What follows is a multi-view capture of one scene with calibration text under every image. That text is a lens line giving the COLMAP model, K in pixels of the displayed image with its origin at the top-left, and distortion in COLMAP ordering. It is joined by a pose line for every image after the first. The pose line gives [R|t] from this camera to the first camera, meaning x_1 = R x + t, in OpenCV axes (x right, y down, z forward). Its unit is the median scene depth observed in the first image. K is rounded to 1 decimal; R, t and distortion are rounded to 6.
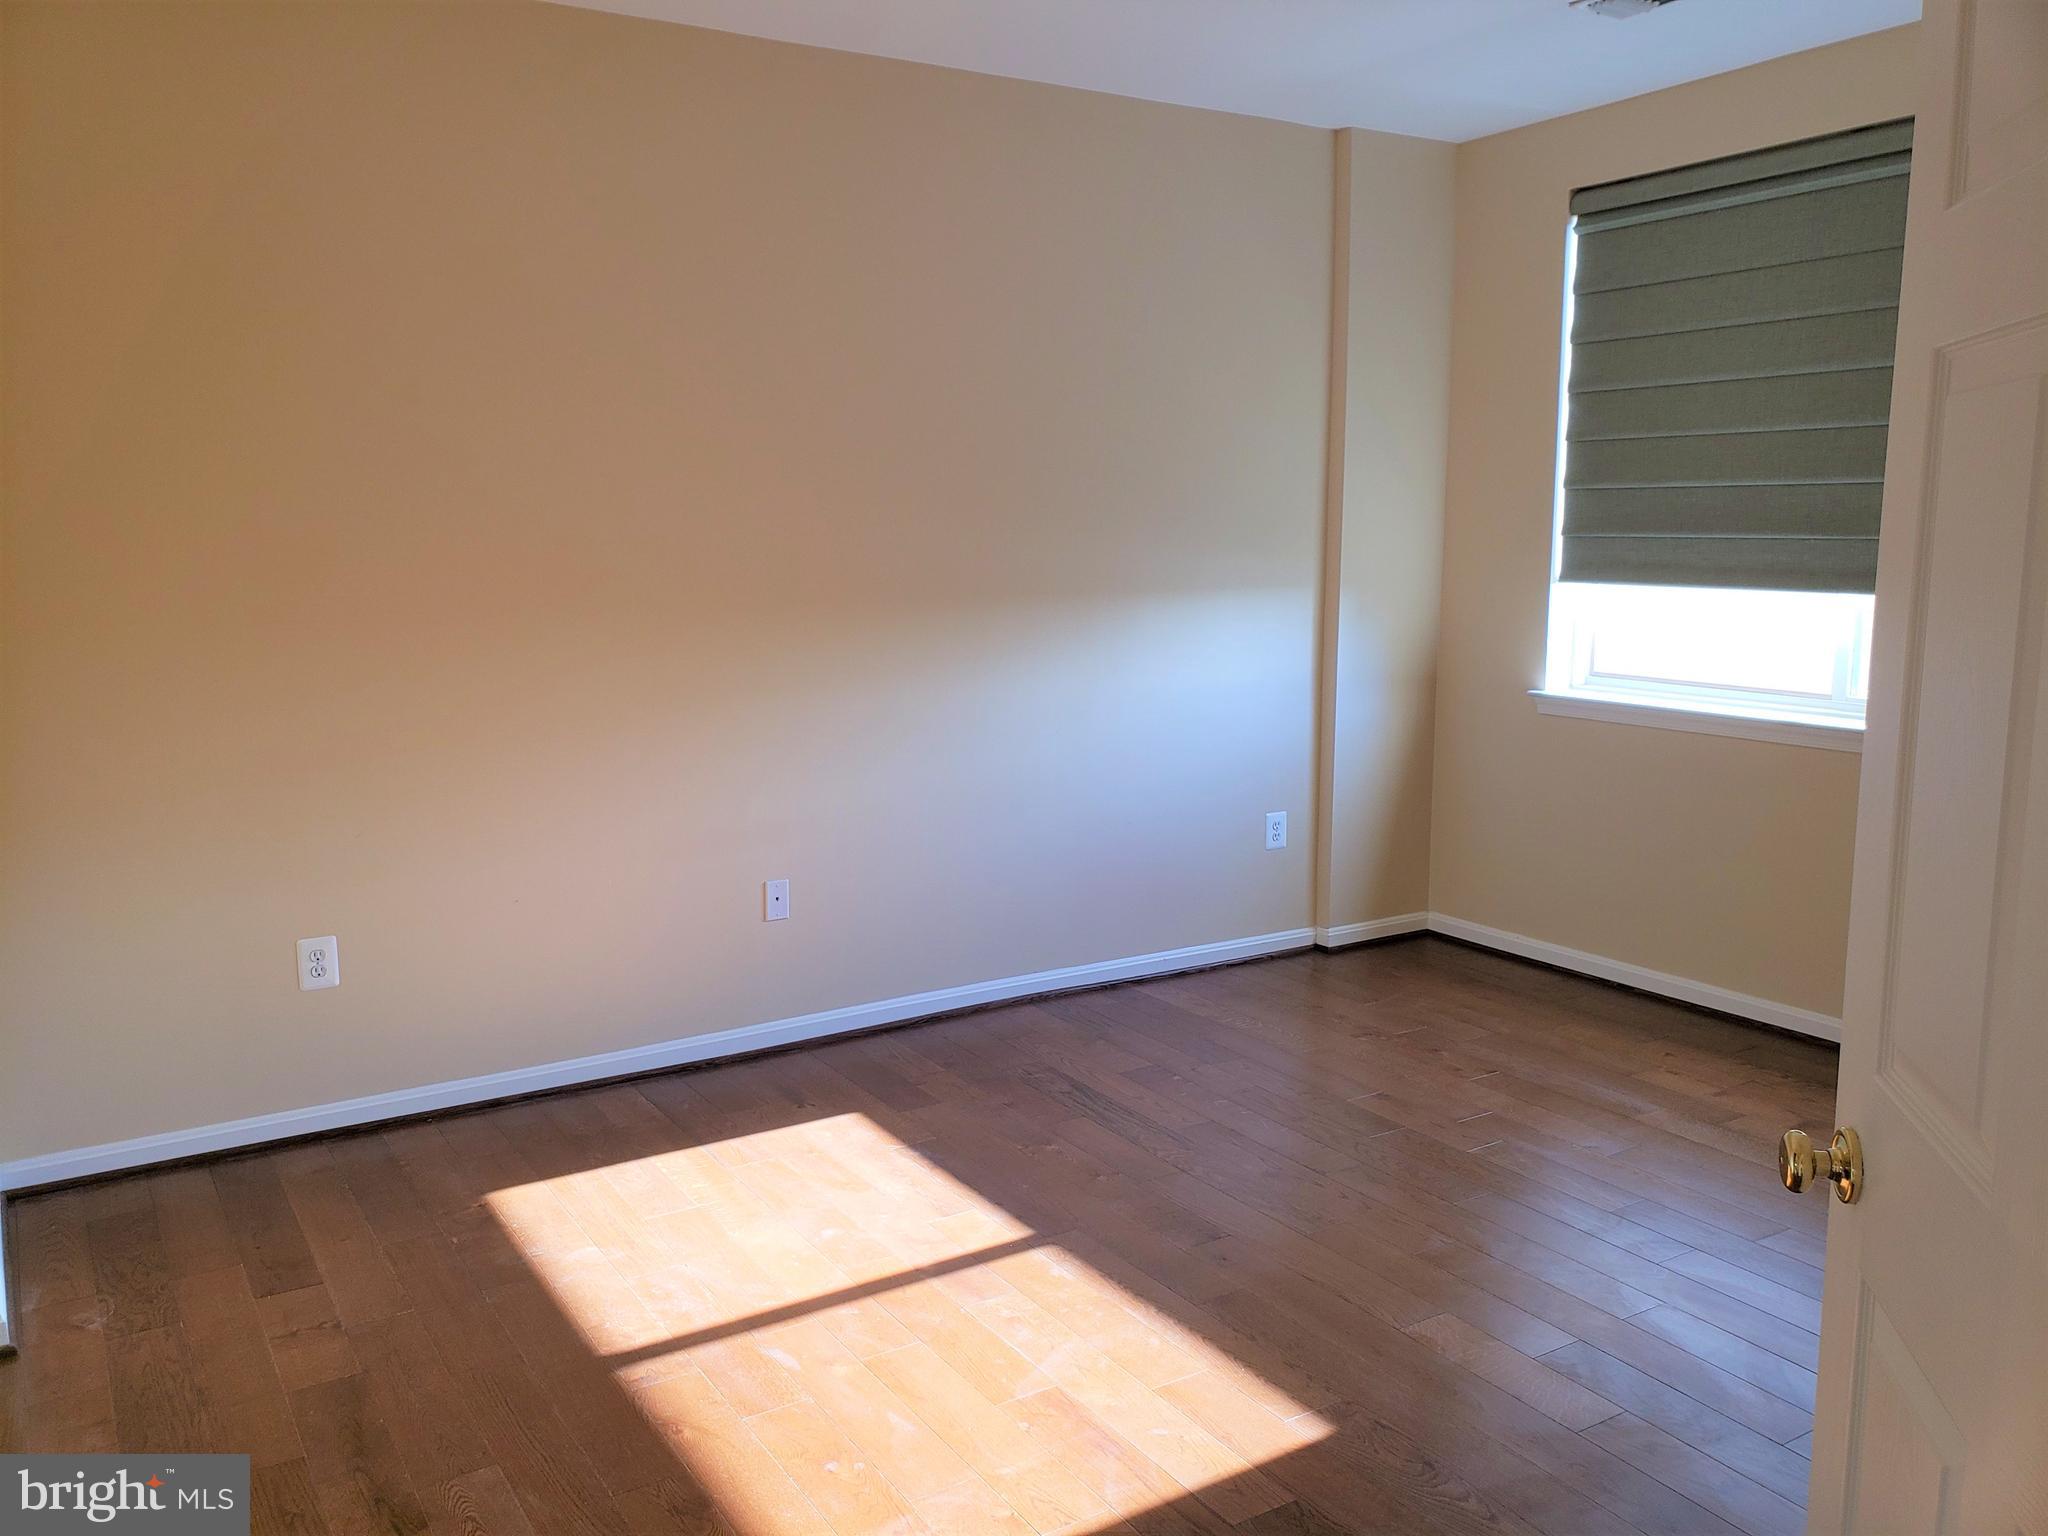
lens RADIAL K [[1662.2, 0, 1024.0], [0, 1662.2, 768.0], [0, 0, 1]] dist [0.077699, -0.000707]
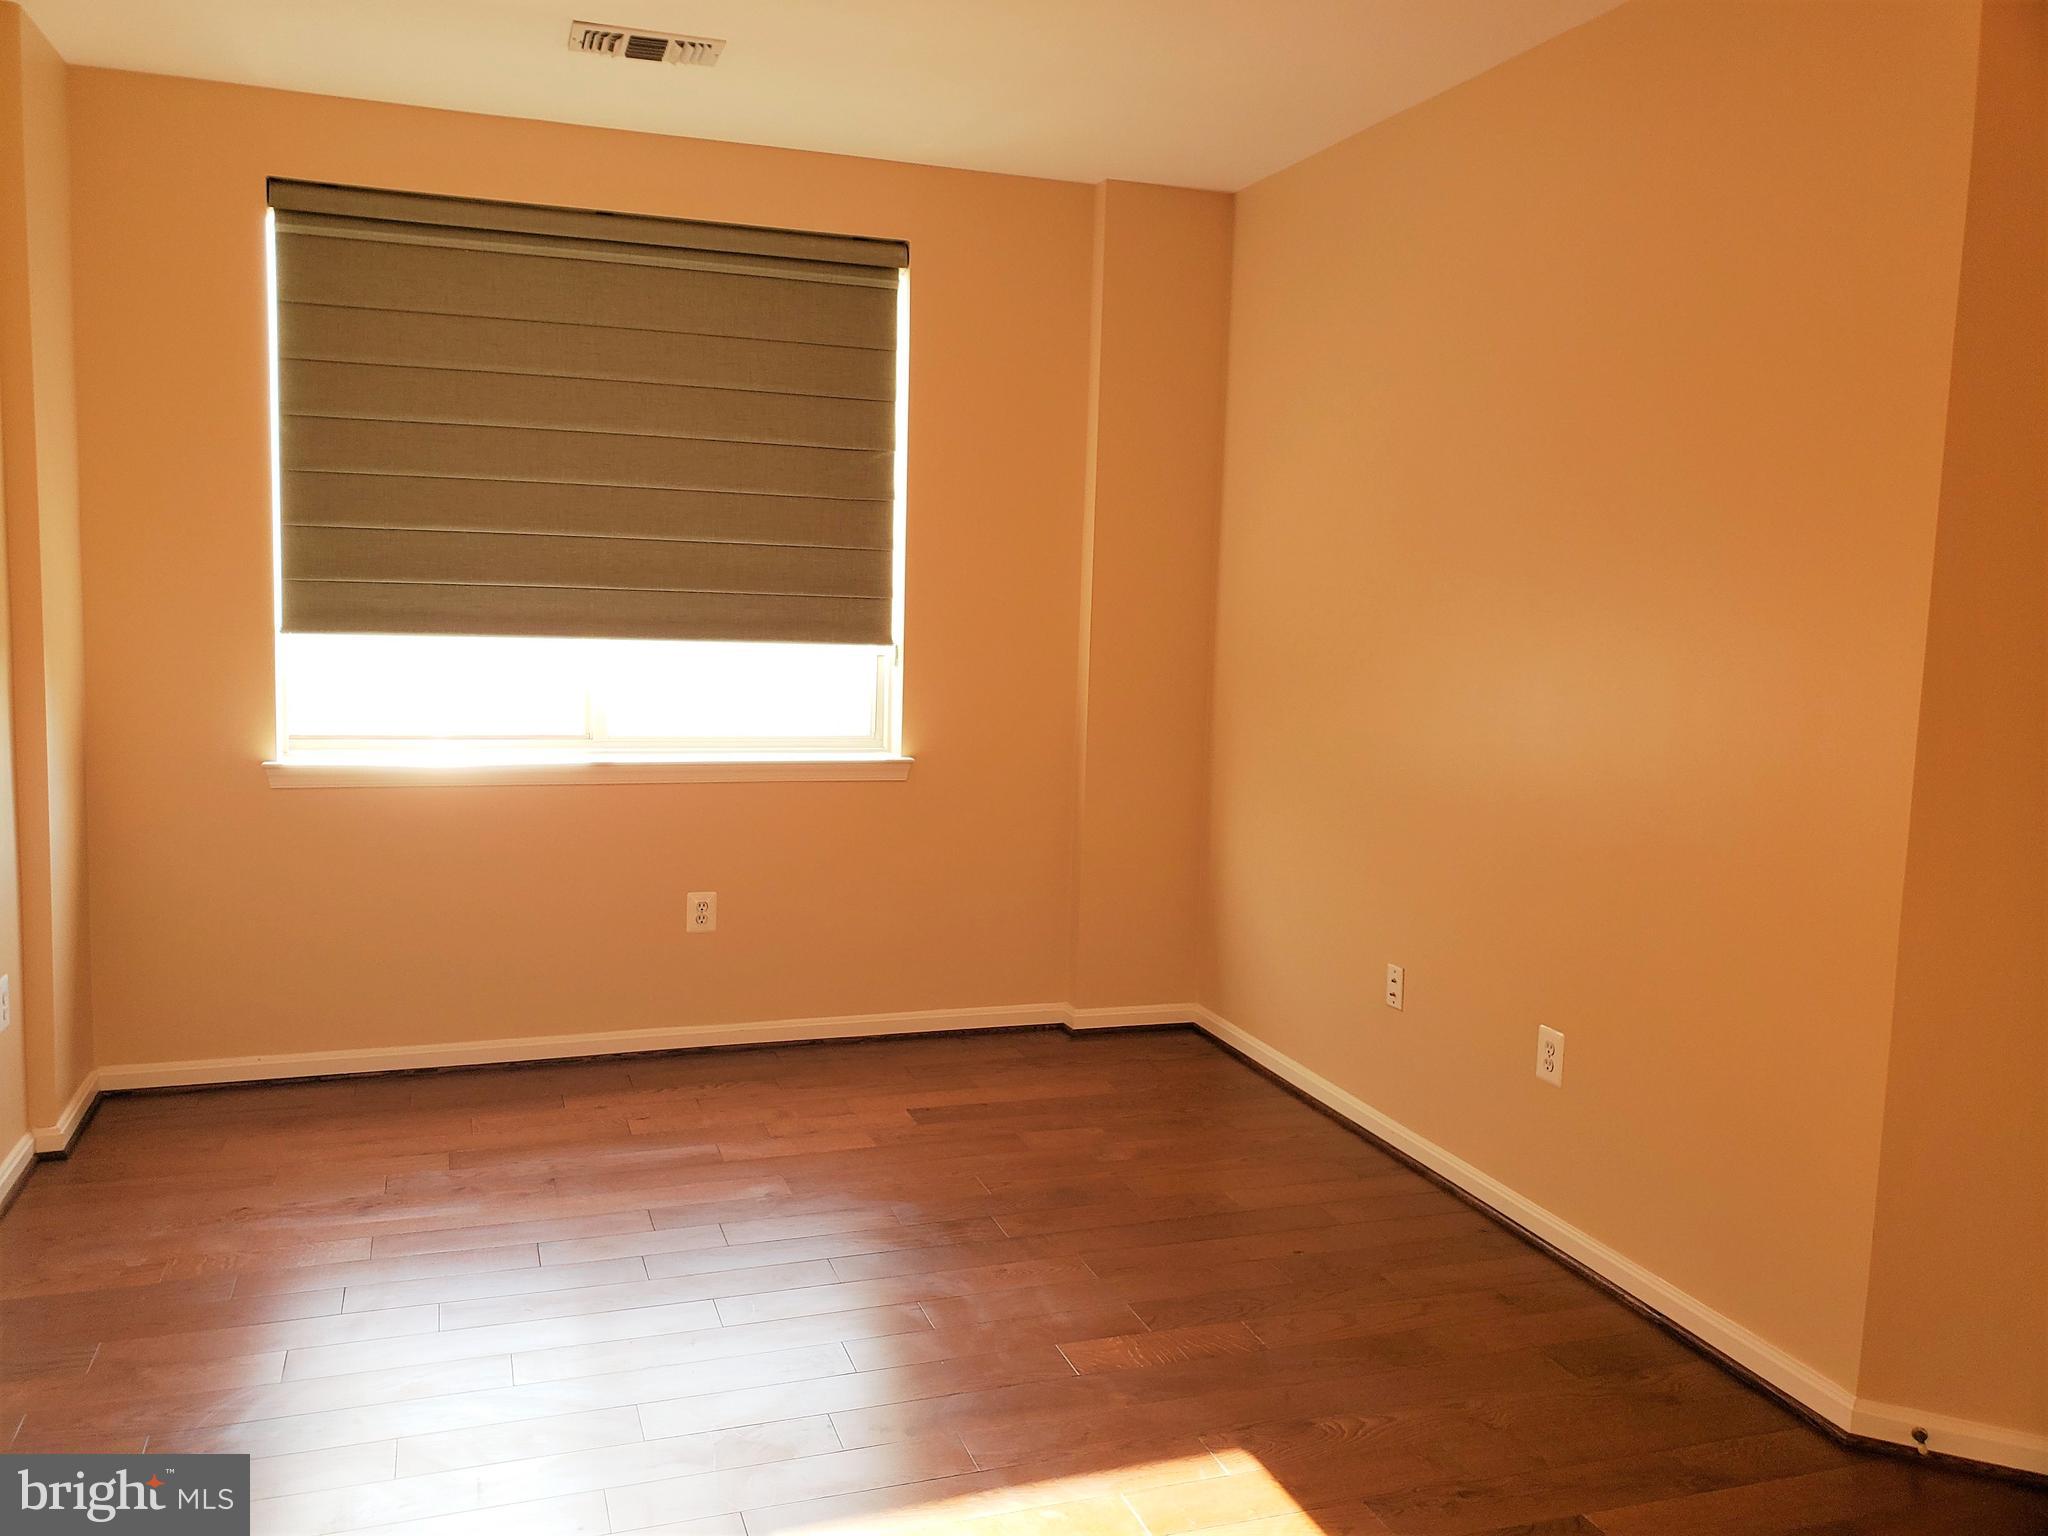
lens RADIAL K [[1628.6, 0, 1024.0], [0, 1628.6, 768.0], [0, 0, 1]] dist [0.013642, 0.008857]
pose [[0.221755, -0.113970, 0.968419, -0.436648], [0.115872, 0.989189, 0.089881, -0.078813], [-0.968193, 0.092281, 0.232564, 0.477531]]
